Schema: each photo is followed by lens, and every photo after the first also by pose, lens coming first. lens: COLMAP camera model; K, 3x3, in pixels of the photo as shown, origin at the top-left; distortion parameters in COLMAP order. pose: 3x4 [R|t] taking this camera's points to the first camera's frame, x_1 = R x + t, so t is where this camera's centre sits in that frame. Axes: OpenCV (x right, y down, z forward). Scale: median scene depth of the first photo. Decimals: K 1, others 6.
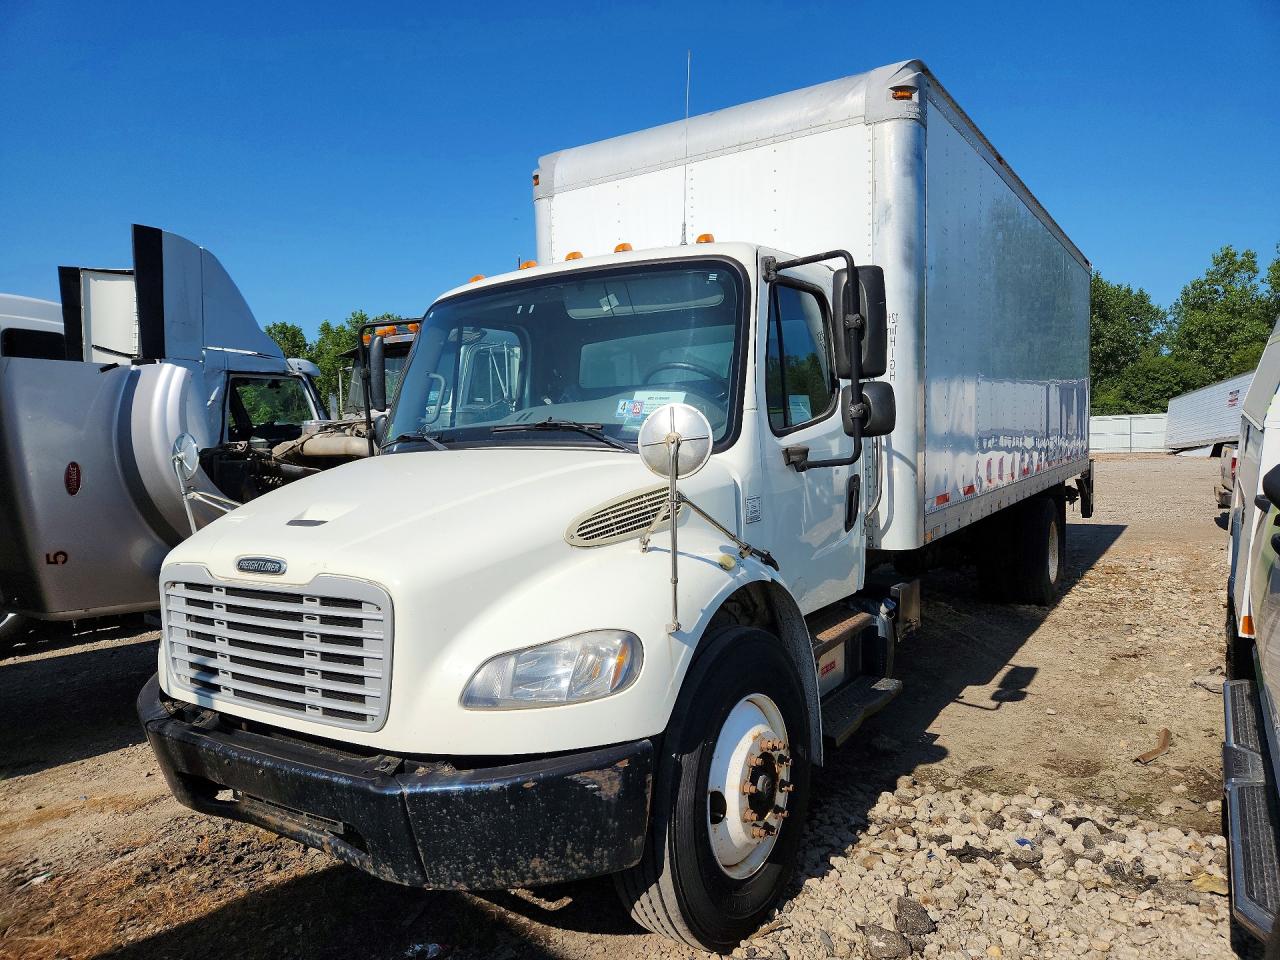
lens RADIAL K [[918.1, 0, 677.8], [0, 918.1, 469.2], [0, 0, 1]] dist [0.099643, -0.105819]
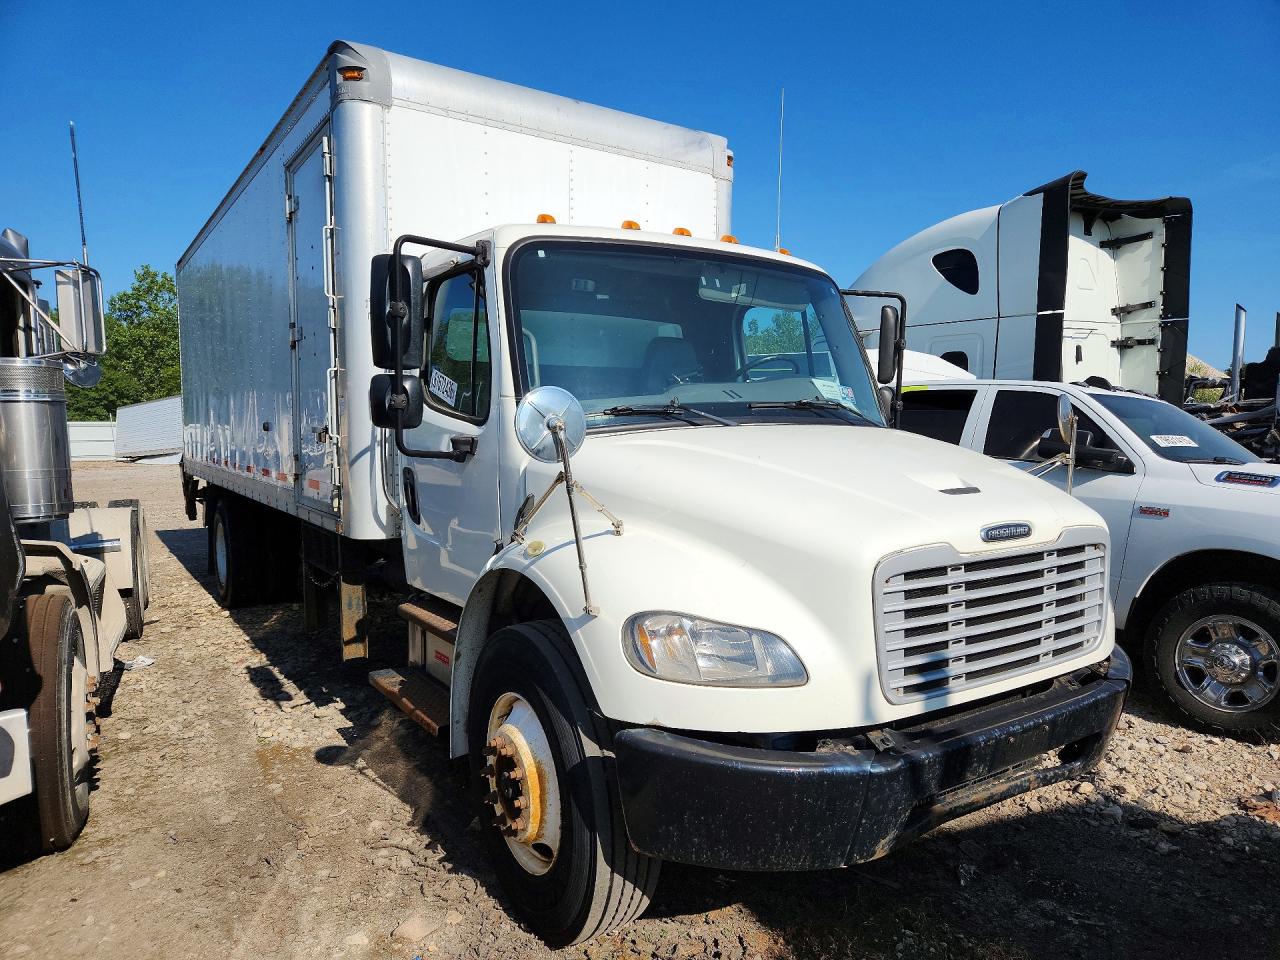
lens RADIAL K [[892.7, 0, 640.0], [0, 892.7, 480.0], [0, 0, 1]] dist [0.091195, -0.097118]
pose [[0.337127, -0.024690, 0.941135, -1.348421], [0.028682, 0.999461, 0.015946, 0.020203], [-0.941022, 0.021617, 0.337653, 0.951336]]
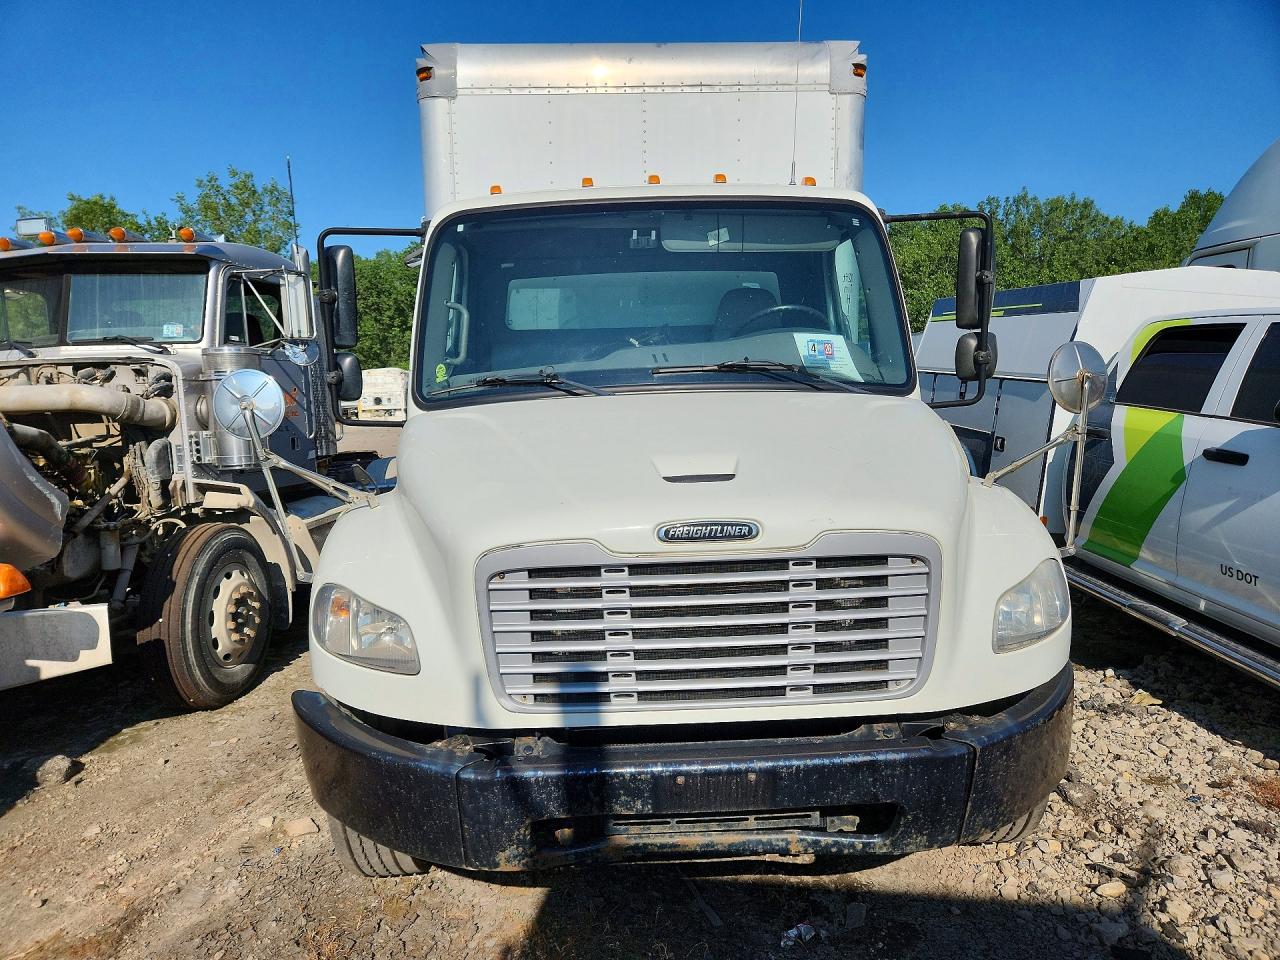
lens RADIAL K [[892.7, 0, 640.0], [0, 892.7, 480.0], [0, 0, 1]] dist [0.091195, -0.097118]
pose [[0.800198, -0.056492, 0.597069, -0.870678], [0.023493, 0.997742, 0.062916, 0.008270], [-0.599275, -0.036319, 0.799719, 0.383243]]
